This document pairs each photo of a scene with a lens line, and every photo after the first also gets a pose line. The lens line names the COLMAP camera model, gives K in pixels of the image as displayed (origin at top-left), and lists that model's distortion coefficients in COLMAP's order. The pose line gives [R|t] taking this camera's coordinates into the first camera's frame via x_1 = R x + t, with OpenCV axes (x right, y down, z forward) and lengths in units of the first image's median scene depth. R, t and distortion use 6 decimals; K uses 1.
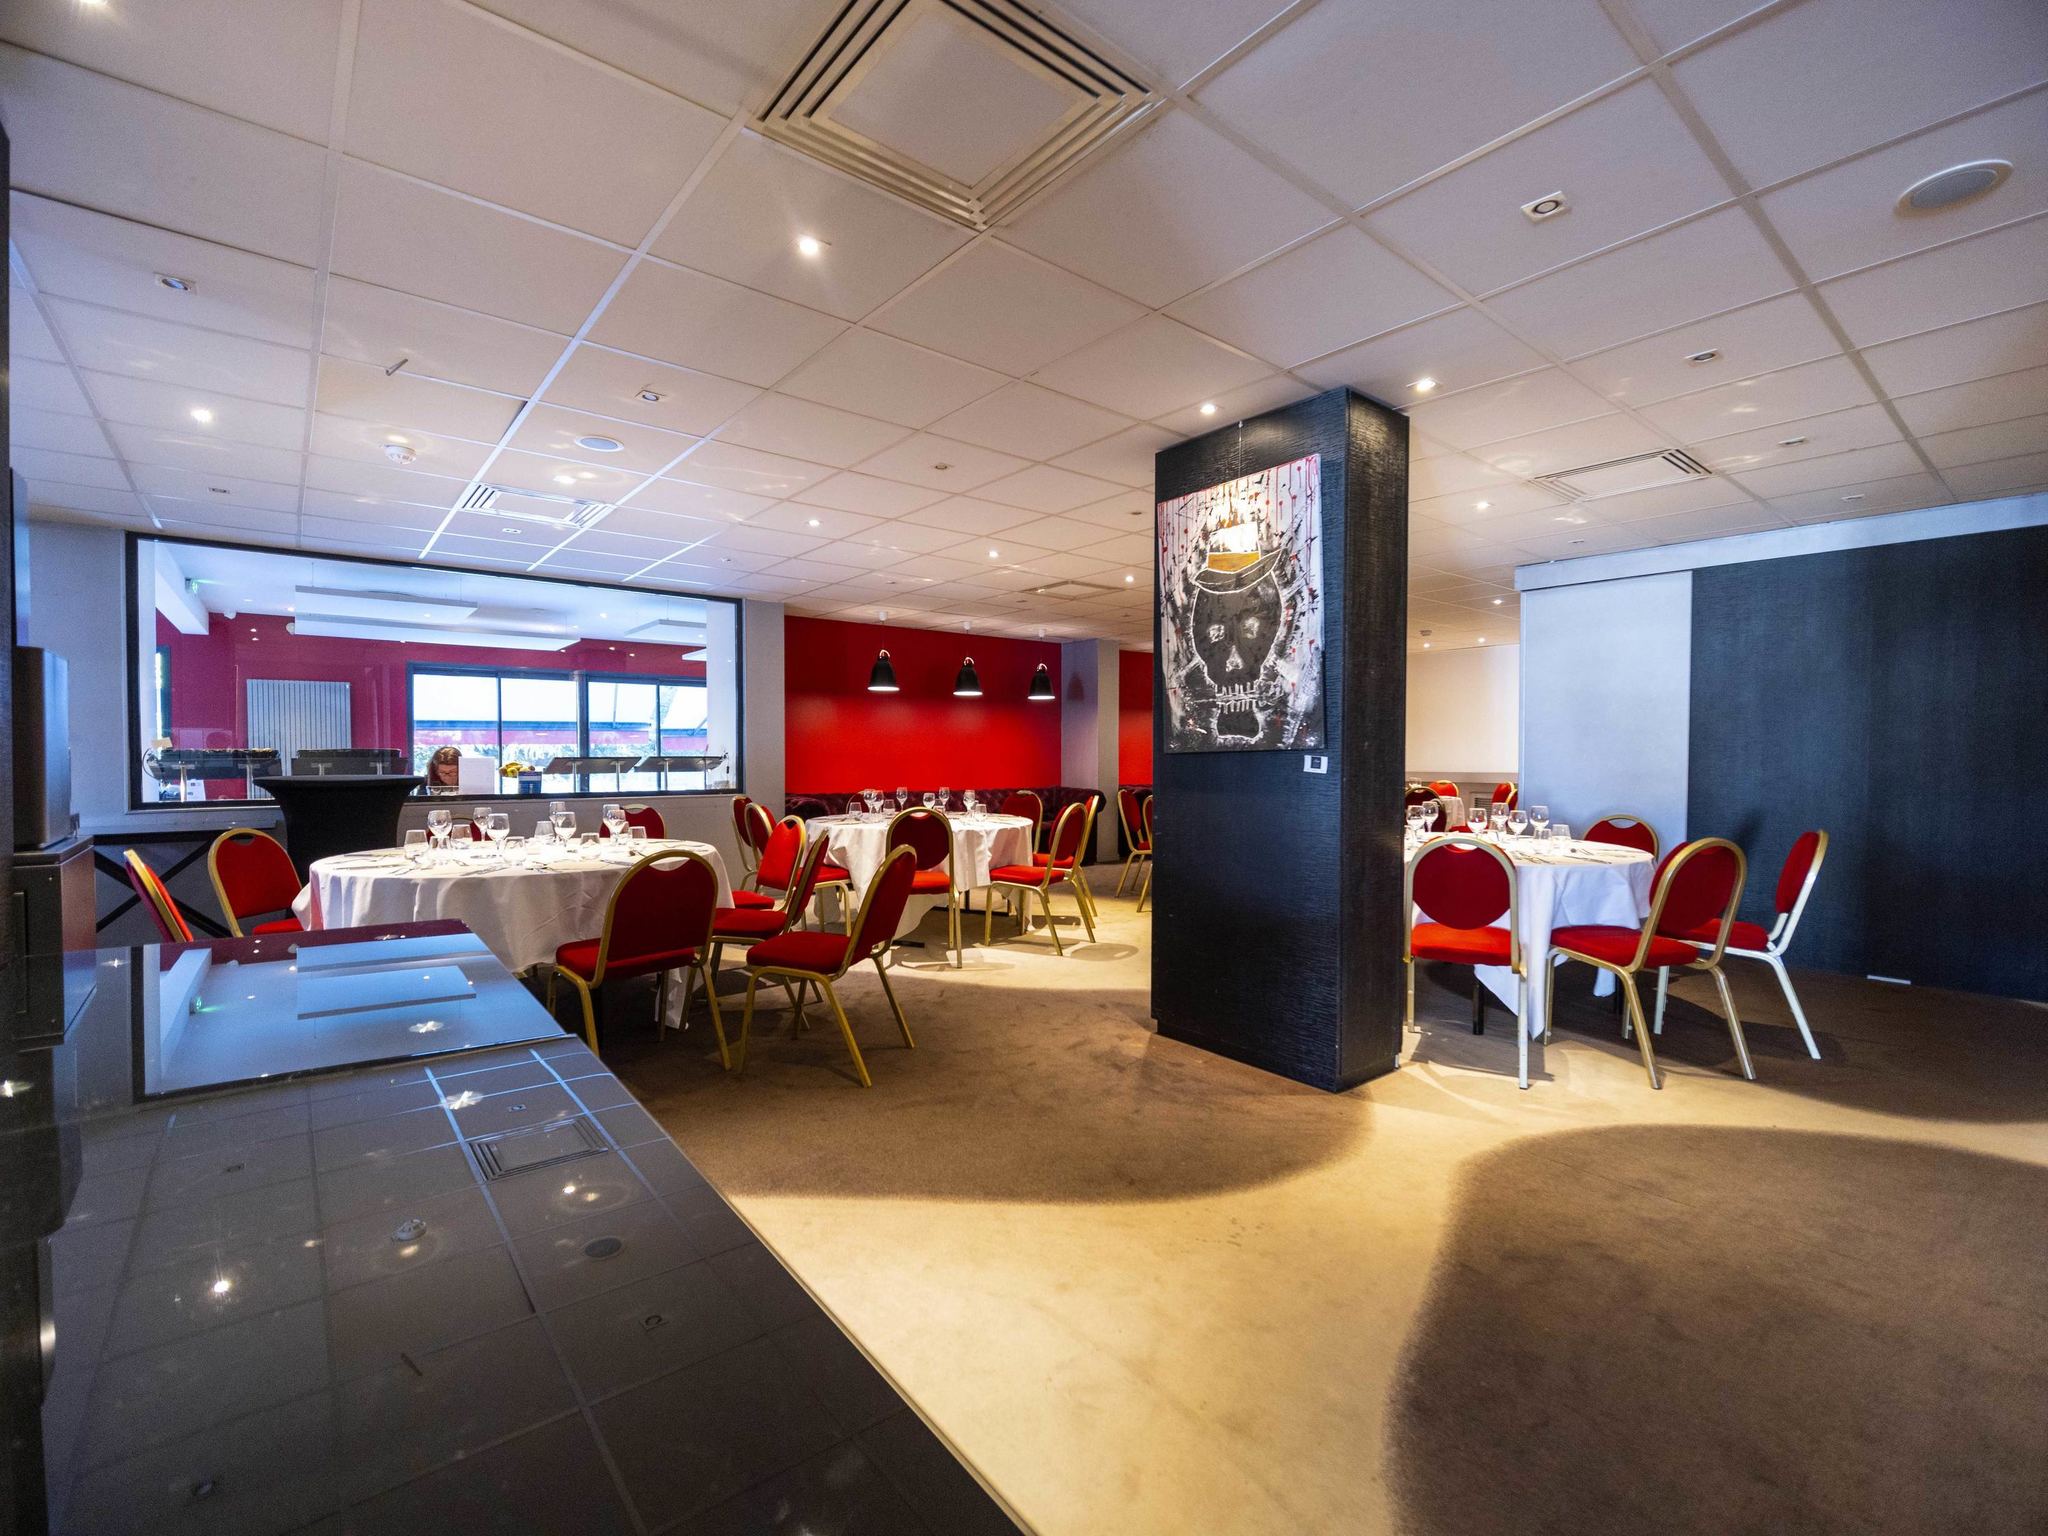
lens RADIAL K [[910.4, 0, 1030.4], [0, 910.4, 765.4], [0, 0, 1]] dist [-0.008098, -0.001231]
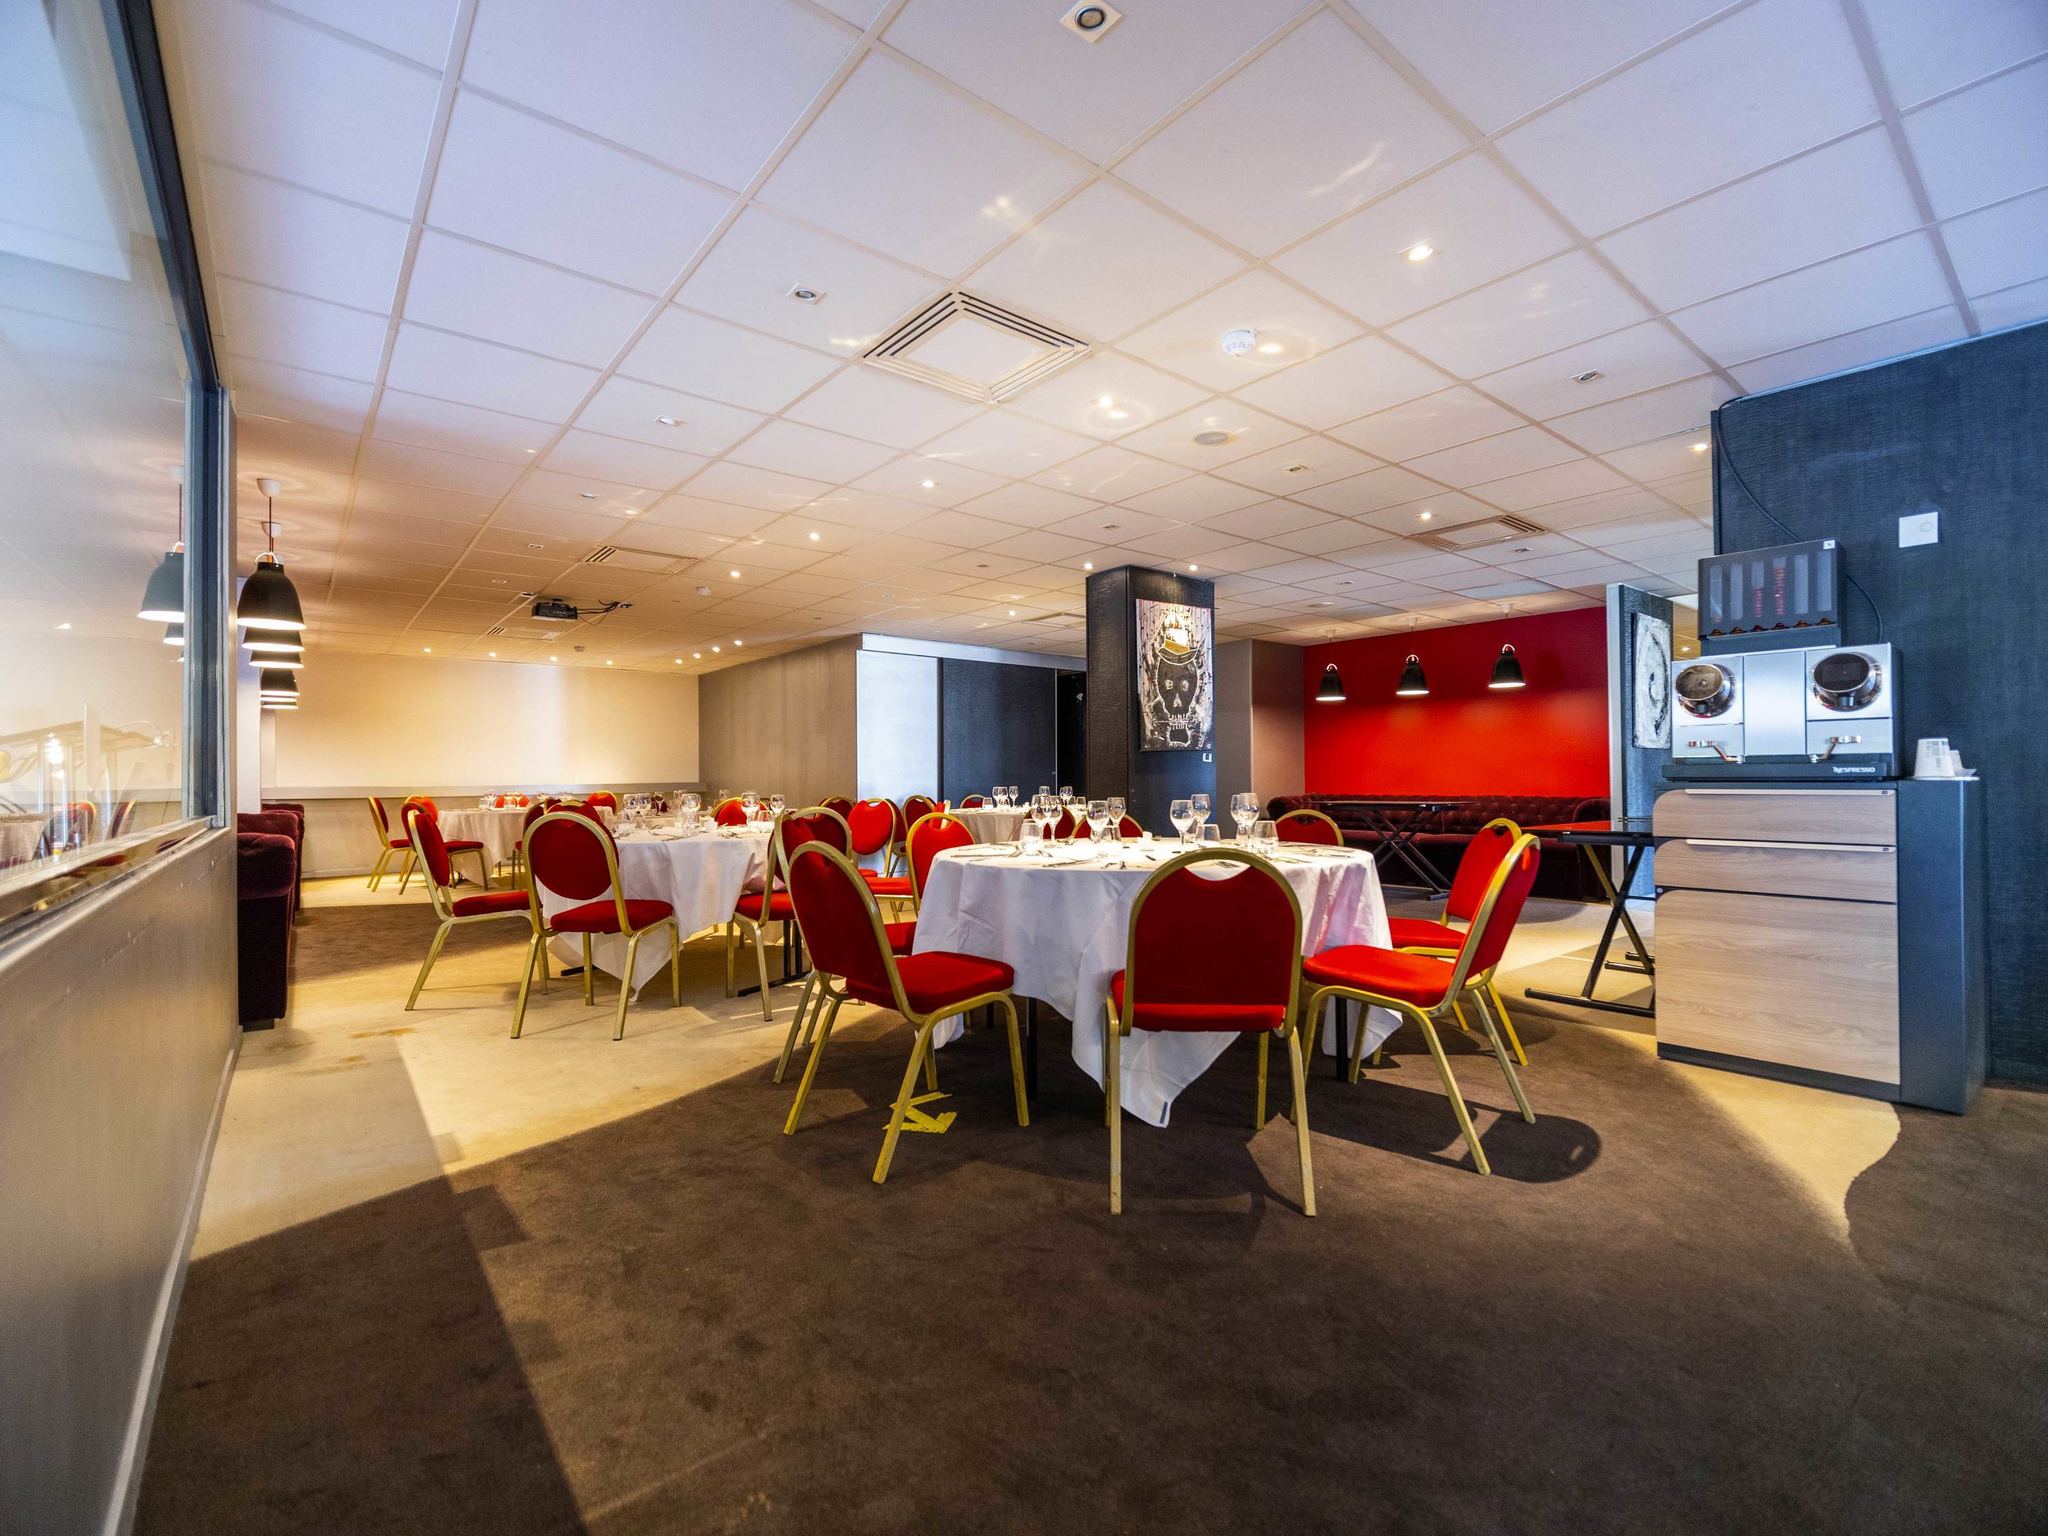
lens RADIAL K [[910.4, 0, 1030.9], [0, 910.4, 772.0], [0, 0, 1]] dist [-0.008098, -0.001231]
pose [[0.001432, 0.006775, 0.999976, -1.611907], [0.020472, 0.999767, -0.006803, 0.034411], [-0.999789, 0.020481, 0.001293, 1.287900]]
